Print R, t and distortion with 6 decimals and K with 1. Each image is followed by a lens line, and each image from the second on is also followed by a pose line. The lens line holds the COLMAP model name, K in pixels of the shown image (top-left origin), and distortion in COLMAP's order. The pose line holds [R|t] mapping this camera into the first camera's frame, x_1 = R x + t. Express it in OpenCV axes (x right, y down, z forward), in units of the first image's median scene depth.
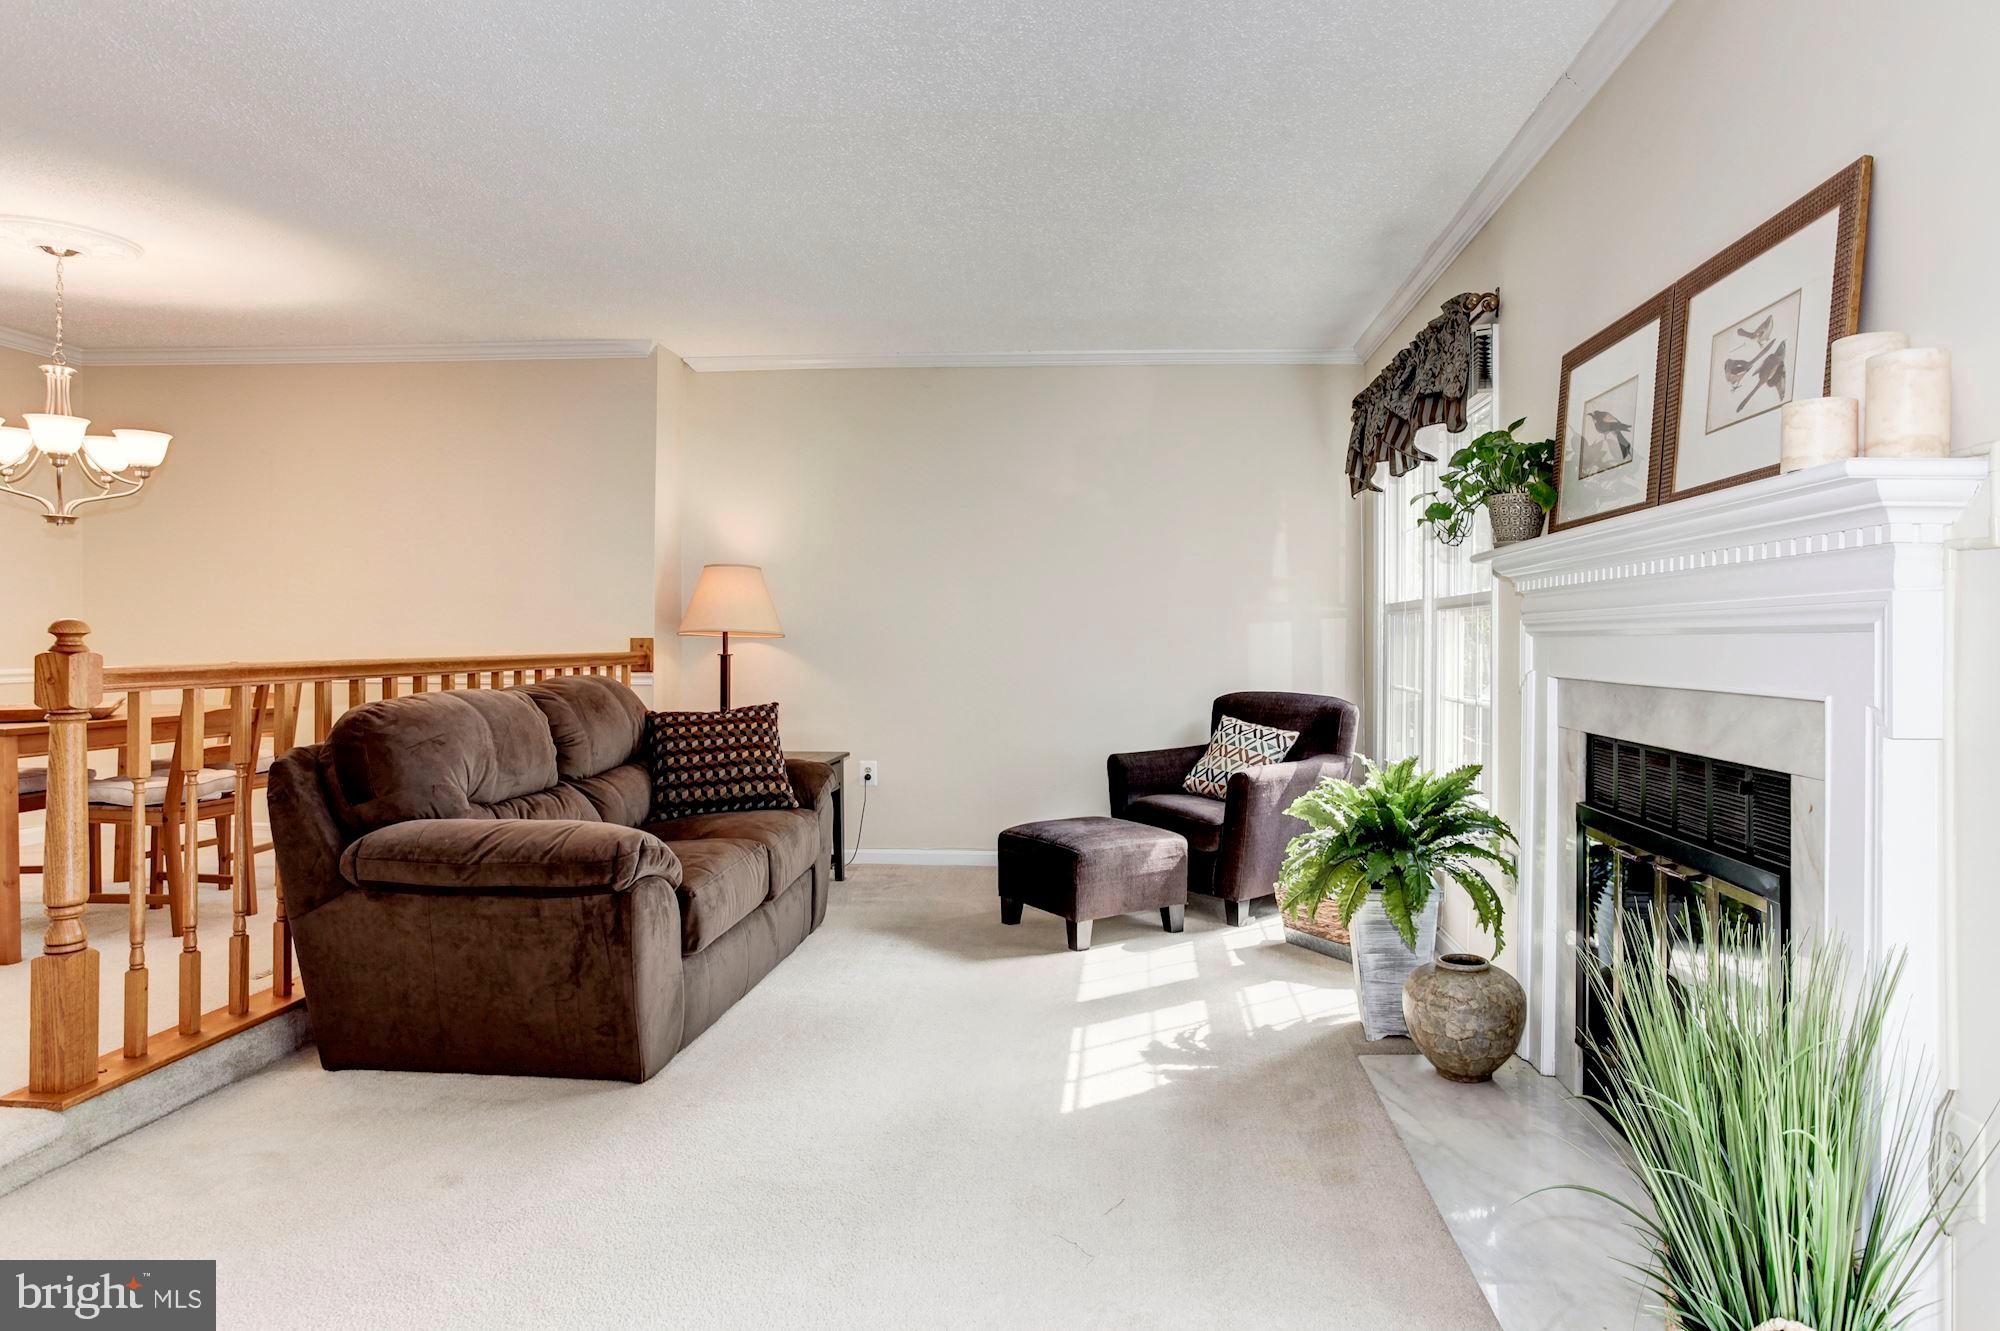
lens RADIAL K [[1146.5, 0, 1088.9], [0, 1146.5, 658.5], [0, 0, 1]] dist [-0.049602, 0.029475]
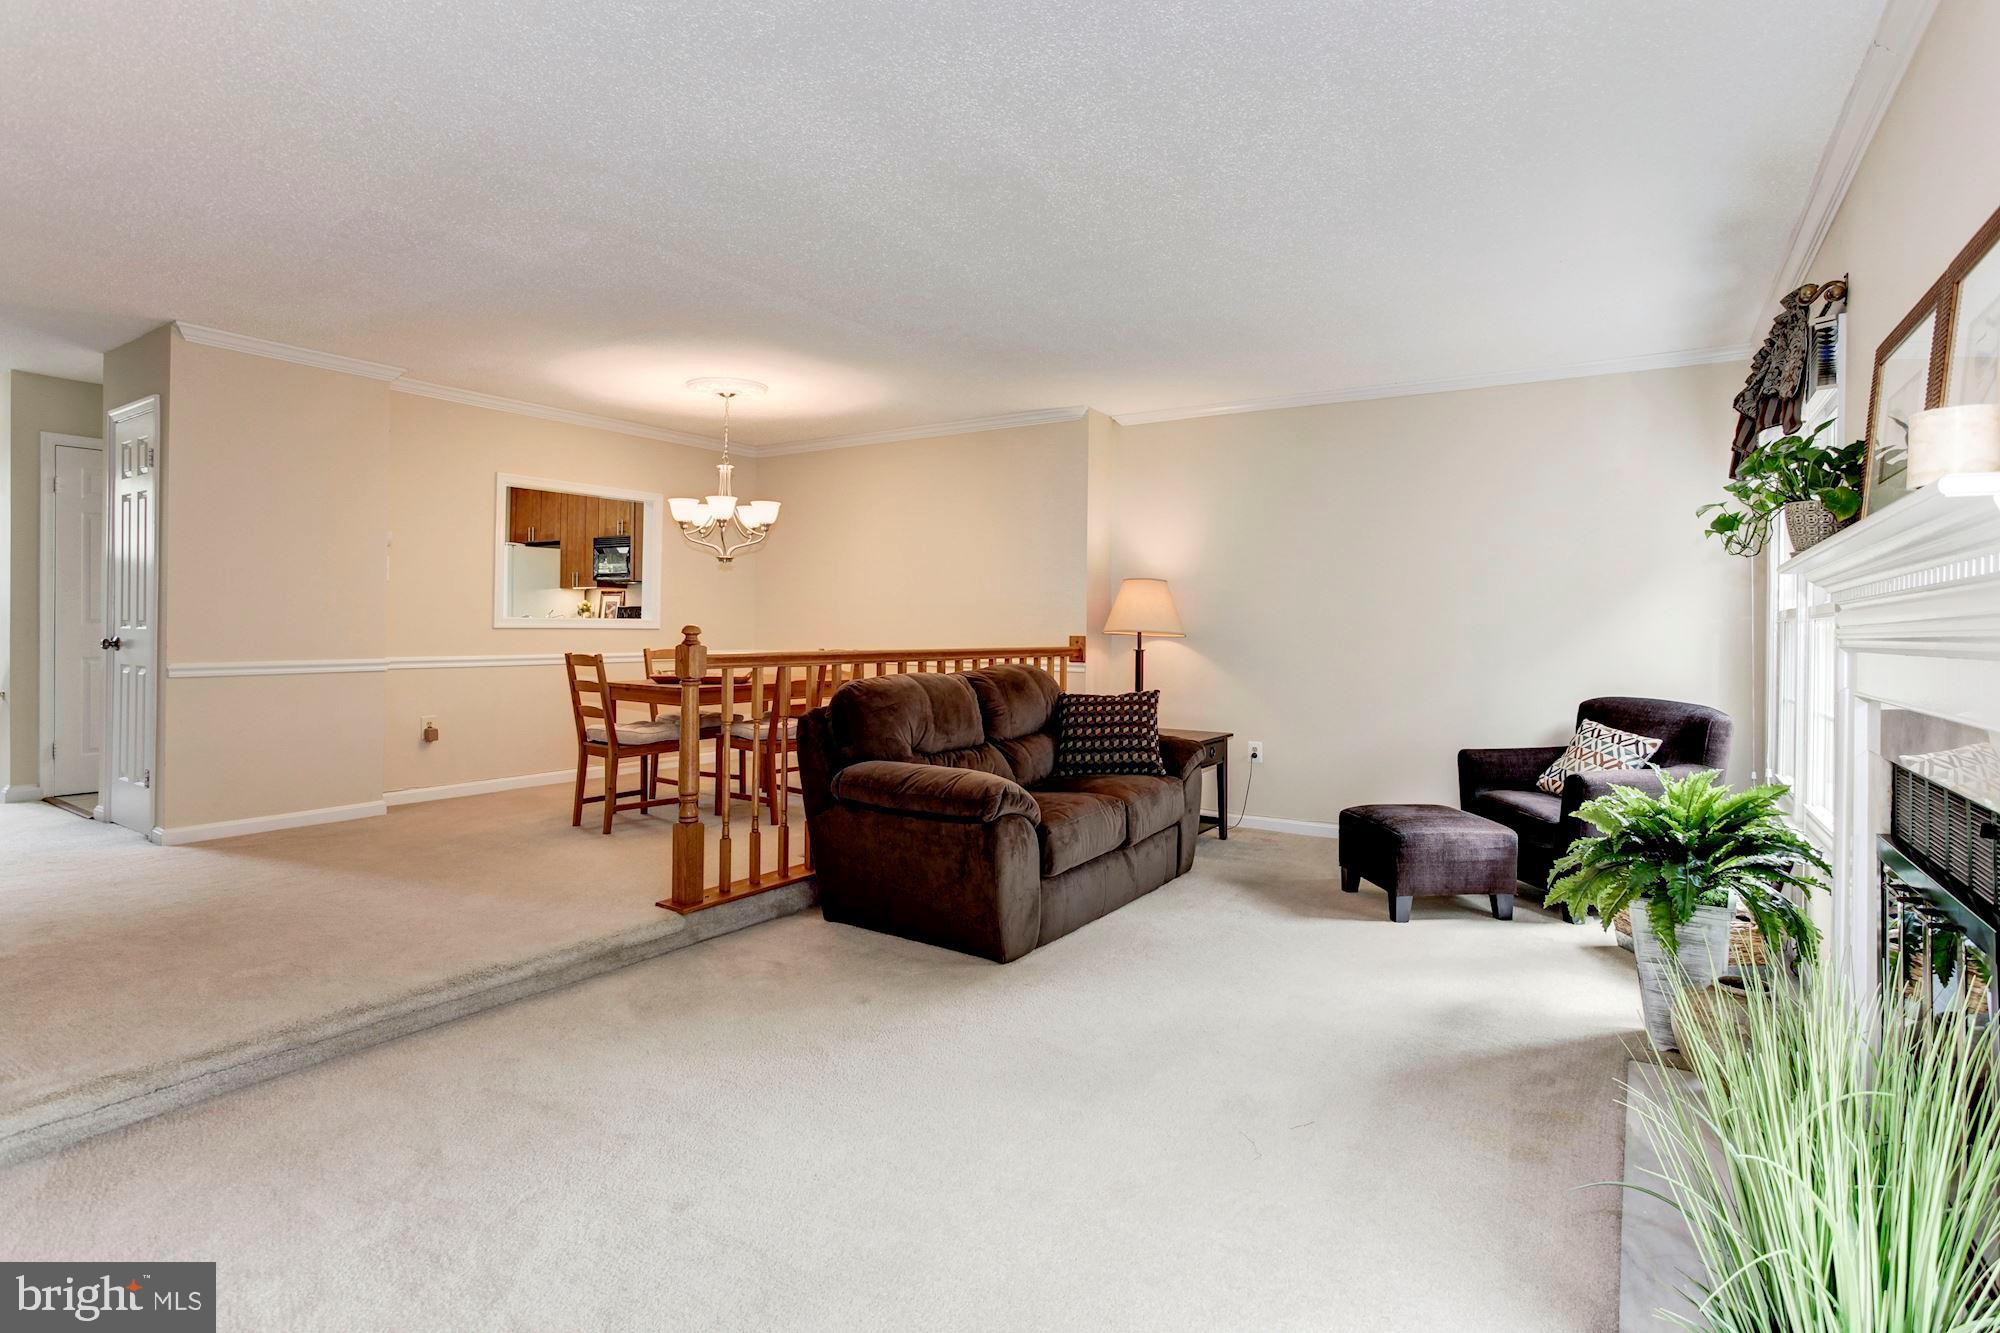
lens RADIAL K [[995.4, 0, 1005.9], [0, 995.4, 654.7], [0, 0, 1]] dist [-0.059369, 0.036448]
pose [[0.863864, 0.022090, -0.503240, 0.159261], [-0.019724, 0.999755, 0.010026, -0.009448], [0.503339, 0.001264, 0.864088, -0.028110]]
